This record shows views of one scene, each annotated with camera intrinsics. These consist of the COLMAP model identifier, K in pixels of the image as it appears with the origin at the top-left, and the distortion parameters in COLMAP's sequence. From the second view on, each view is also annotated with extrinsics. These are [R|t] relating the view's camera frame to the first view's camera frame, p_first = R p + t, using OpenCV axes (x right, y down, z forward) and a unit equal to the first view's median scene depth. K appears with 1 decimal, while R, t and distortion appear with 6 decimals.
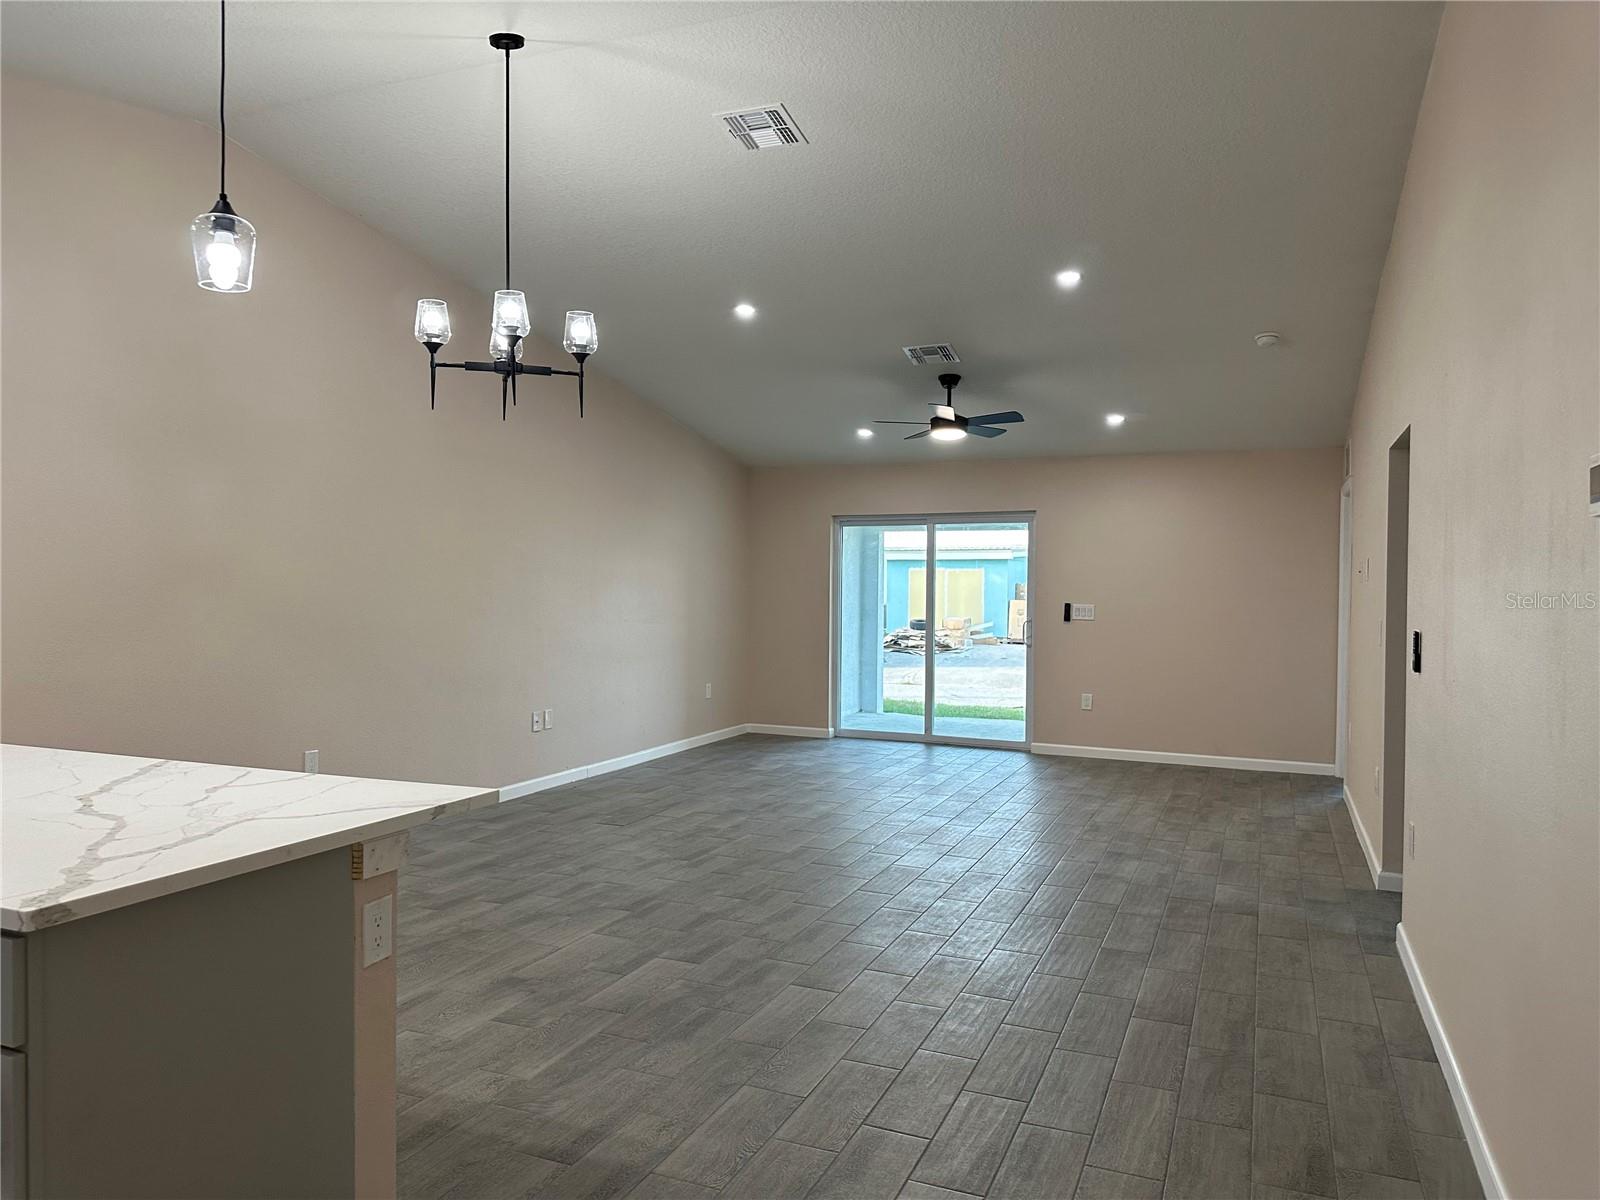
lens RADIAL K [[1119.3, 0, 788.9], [0, 1119.3, 598.5], [0, 0, 1]] dist [0.054155, -0.066523]
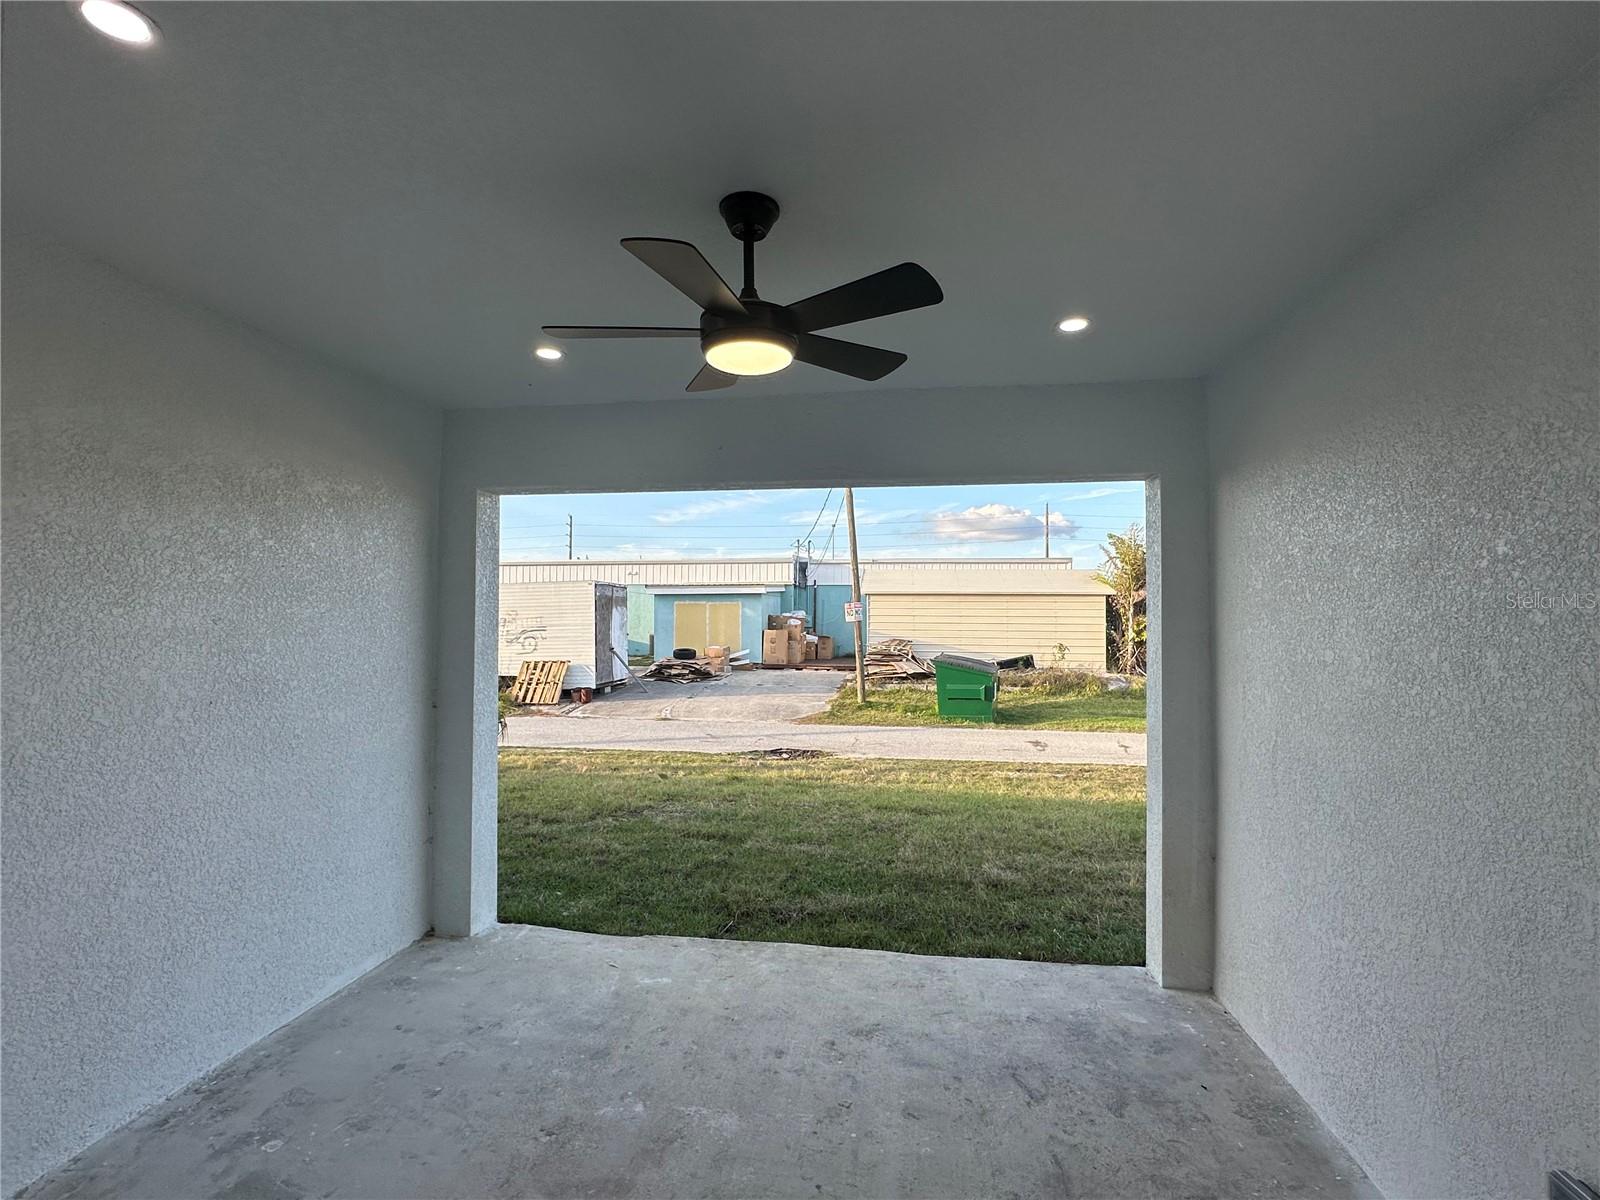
lens RADIAL K [[742.4, 0, 809.4], [0, 742.4, 602.3], [0, 0, 1]] dist [0.000345, -0.000627]
pose [[0.959488, 0.004368, 0.281715, 0.033415], [0.002267, 0.999728, -0.023223, -0.009286], [-0.281740, 0.022921, 0.959217, 0.286462]]
